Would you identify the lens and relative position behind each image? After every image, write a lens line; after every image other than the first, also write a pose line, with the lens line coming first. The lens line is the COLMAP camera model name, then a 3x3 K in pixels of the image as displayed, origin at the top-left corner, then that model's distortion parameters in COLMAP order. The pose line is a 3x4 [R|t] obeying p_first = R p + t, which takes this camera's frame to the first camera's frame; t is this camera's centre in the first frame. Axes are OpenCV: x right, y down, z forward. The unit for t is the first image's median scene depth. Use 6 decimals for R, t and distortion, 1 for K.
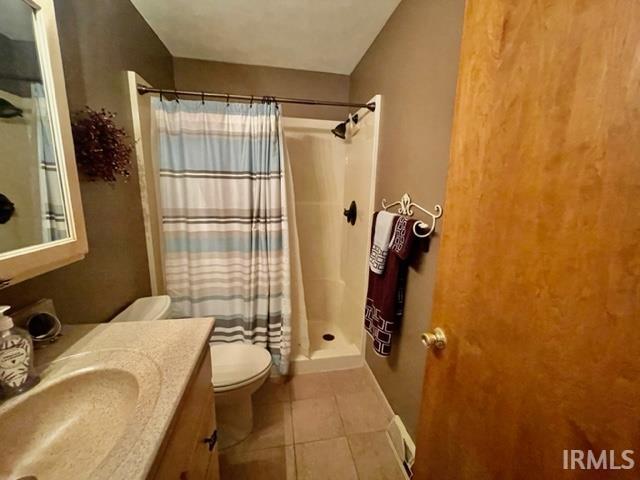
lens RADIAL K [[257.5, 0, 319.1], [0, 257.5, 240.1], [0, 0, 1]] dist [-0.006441, -0.001184]
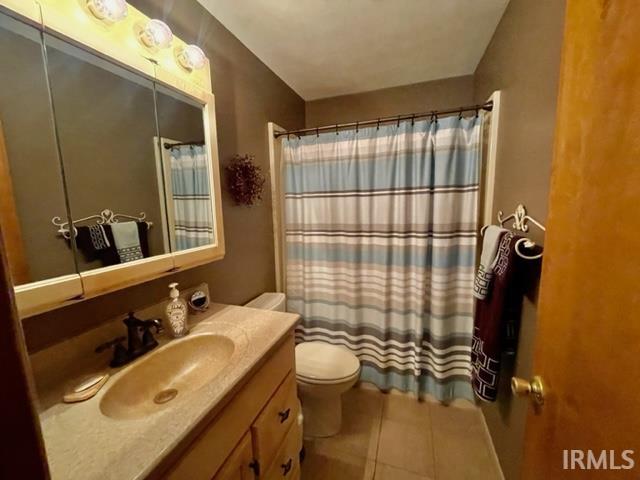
lens RADIAL K [[257.5, 0, 320.2], [0, 257.5, 239.3], [0, 0, 1]] dist [-0.006441, -0.001184]
pose [[0.869386, 0.025904, -0.493454, 0.180389], [-0.052085, 0.997866, -0.039383, -0.005331], [0.491380, 0.059941, 0.868880, -0.012856]]
